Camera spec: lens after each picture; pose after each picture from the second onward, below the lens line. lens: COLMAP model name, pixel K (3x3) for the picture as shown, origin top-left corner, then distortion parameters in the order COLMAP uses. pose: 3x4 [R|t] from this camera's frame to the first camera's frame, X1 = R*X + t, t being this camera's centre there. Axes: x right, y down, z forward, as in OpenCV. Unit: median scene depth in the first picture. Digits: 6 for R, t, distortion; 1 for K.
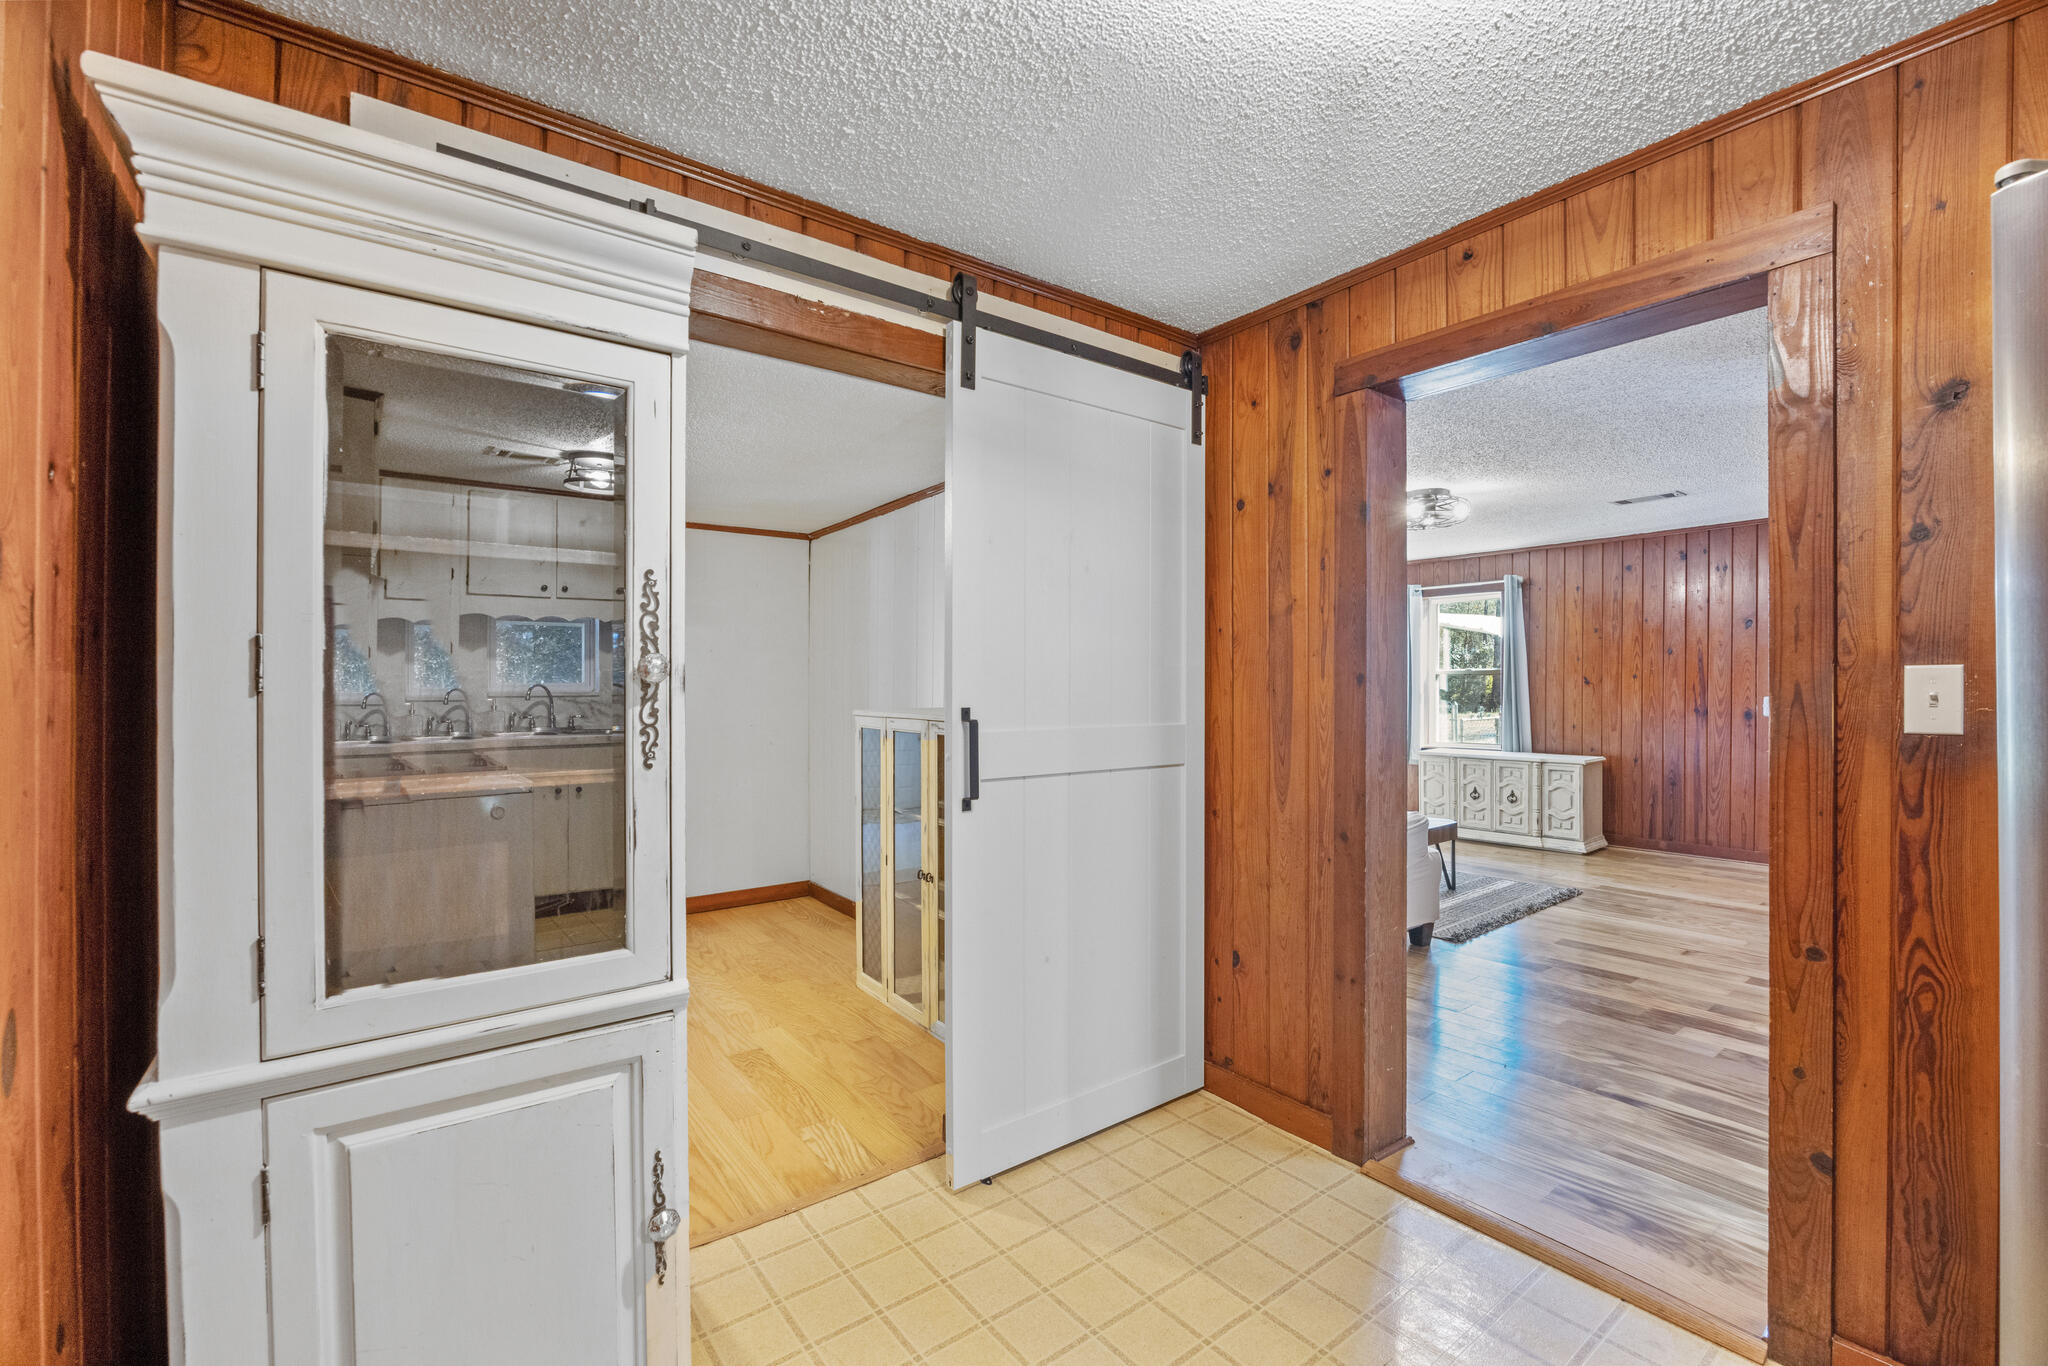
lens RADIAL K [[876.8, 0, 1024.0], [0, 876.8, 683.0], [0, 0, 1]] dist [-0.001922, -0.000240]
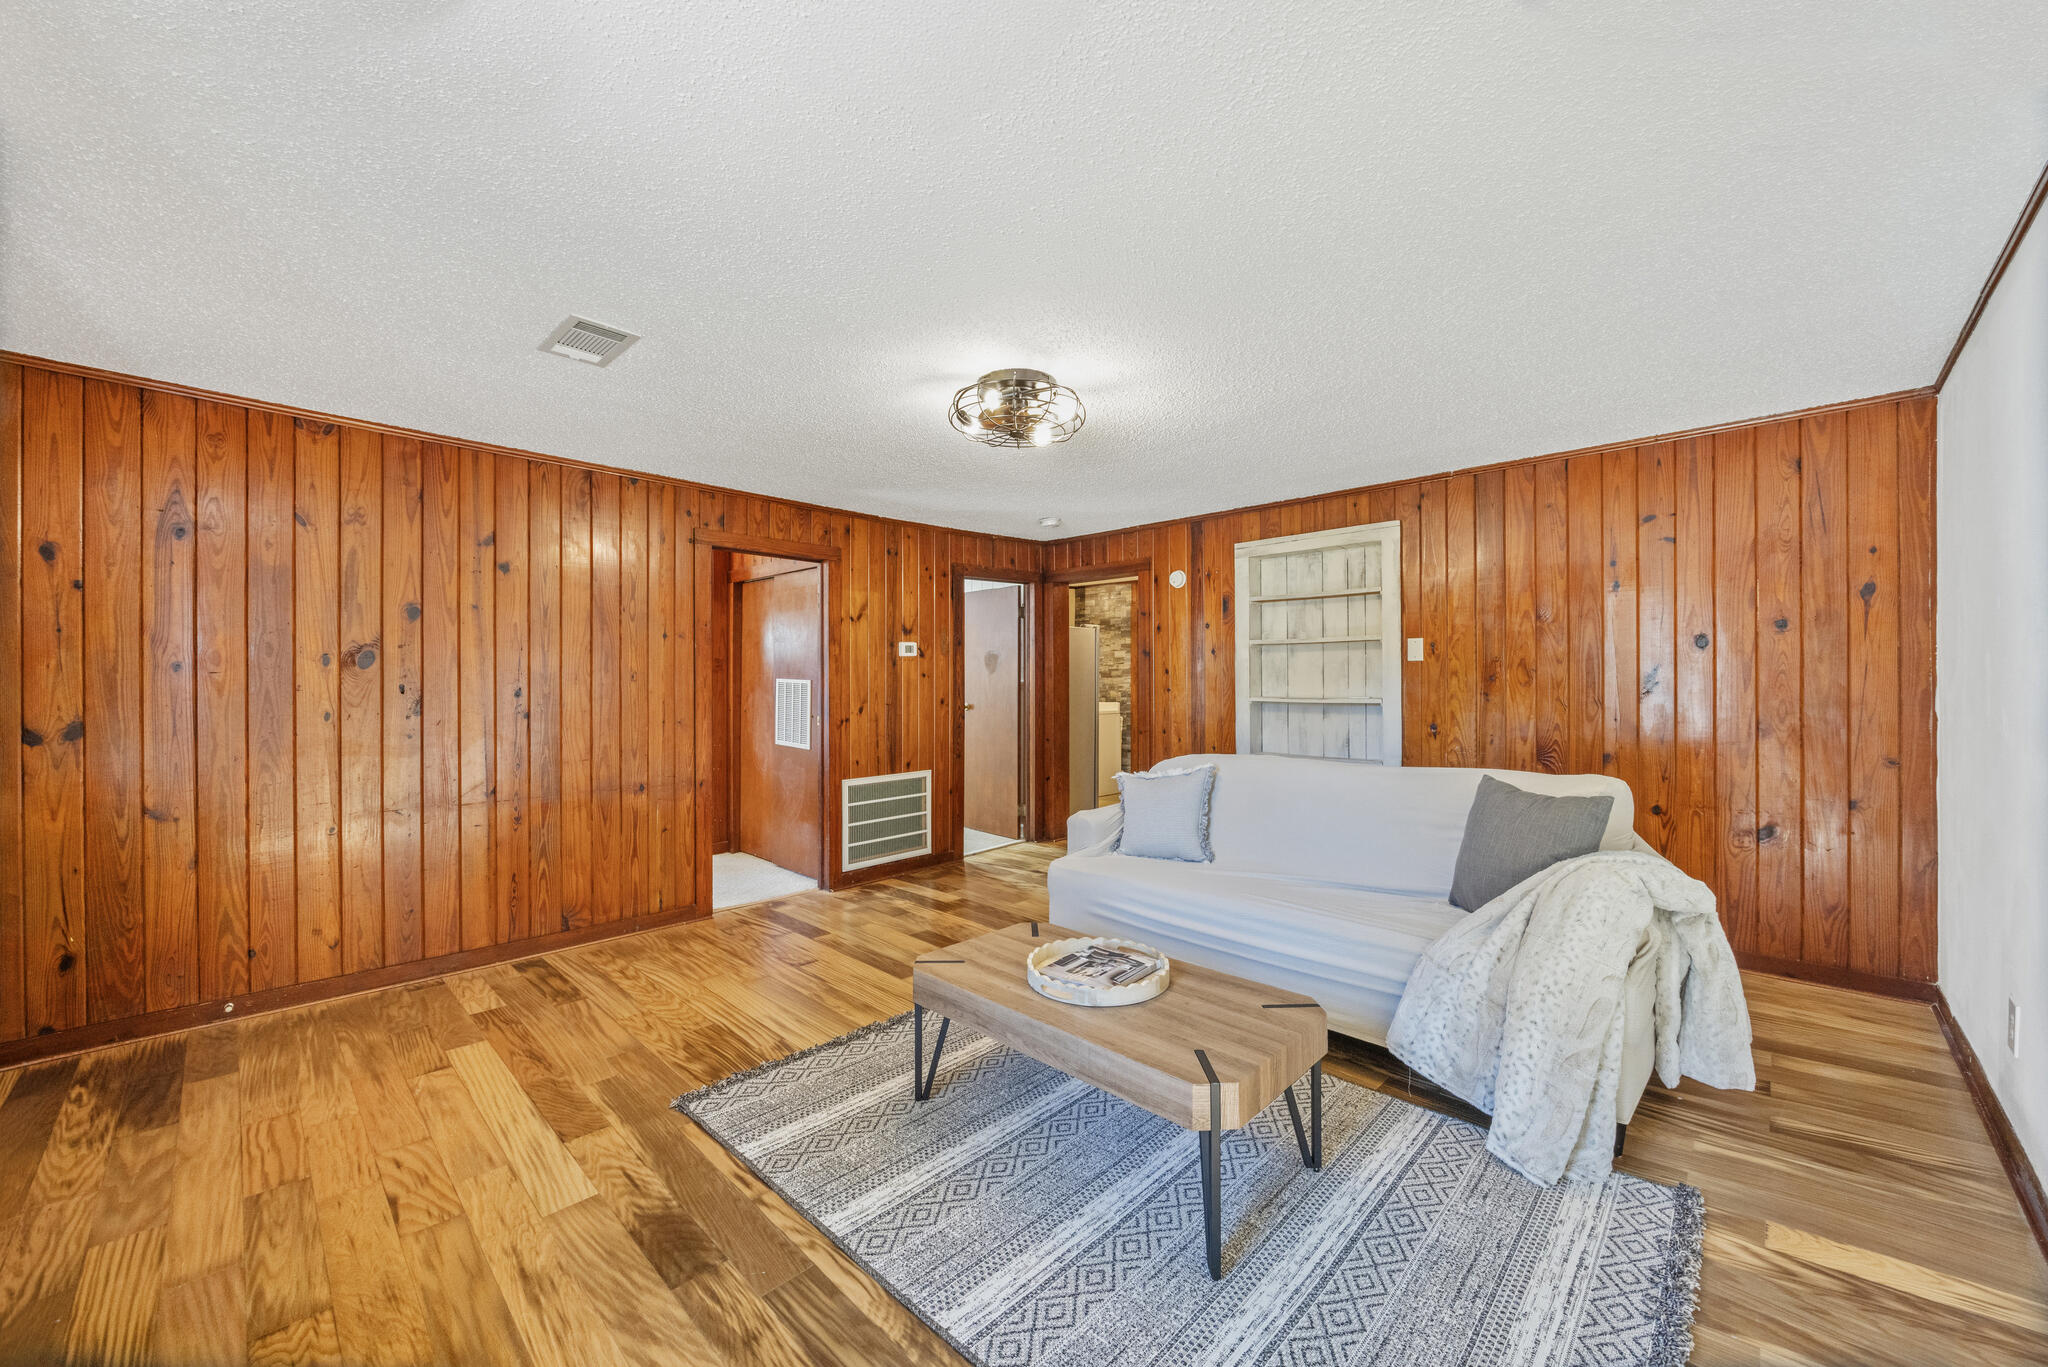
lens RADIAL K [[786.1, 0, 1024.0], [0, 786.1, 683.5], [0, 0, 1]] dist [-0.000764, 0.000011]
pose [[-0.989527, 0.003777, -0.144299, 0.829438], [0.001963, 0.999917, 0.012711, -0.019343], [0.144335, 0.012295, -0.989453, 2.445751]]
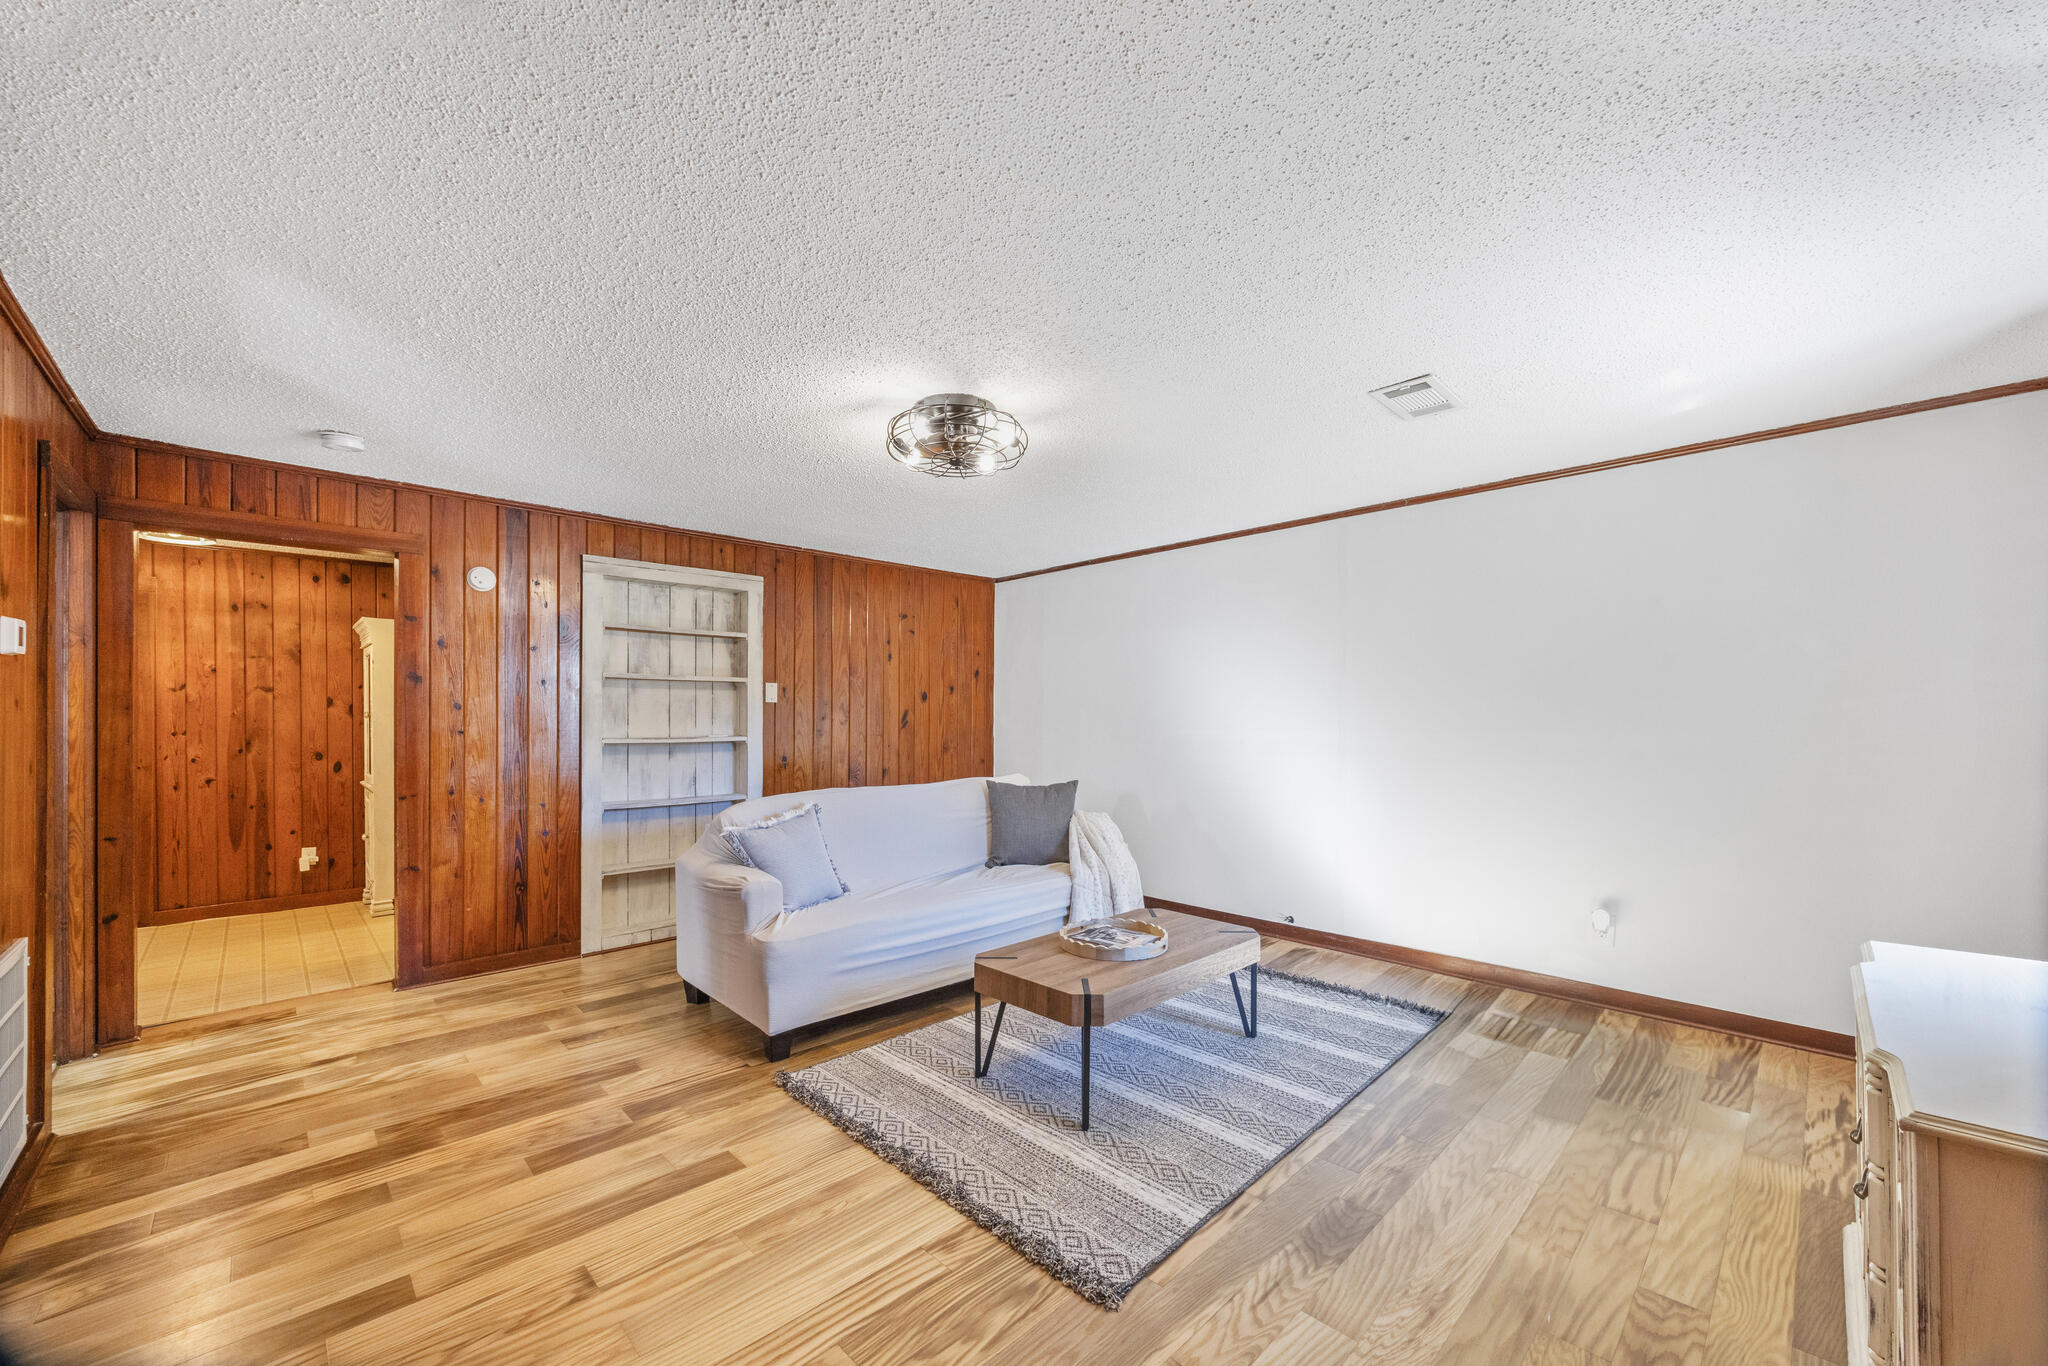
lens RADIAL K [[770.2, 0, 1057.3], [0, 770.2, 734.4], [0, 0, 1]] dist [-0.001803, -0.000070]
pose [[0.135446, 0.021544, -0.990550, 1.563773], [-0.007382, 0.999758, 0.020735, -0.012052], [0.990757, 0.004504, 0.135572, 1.549222]]
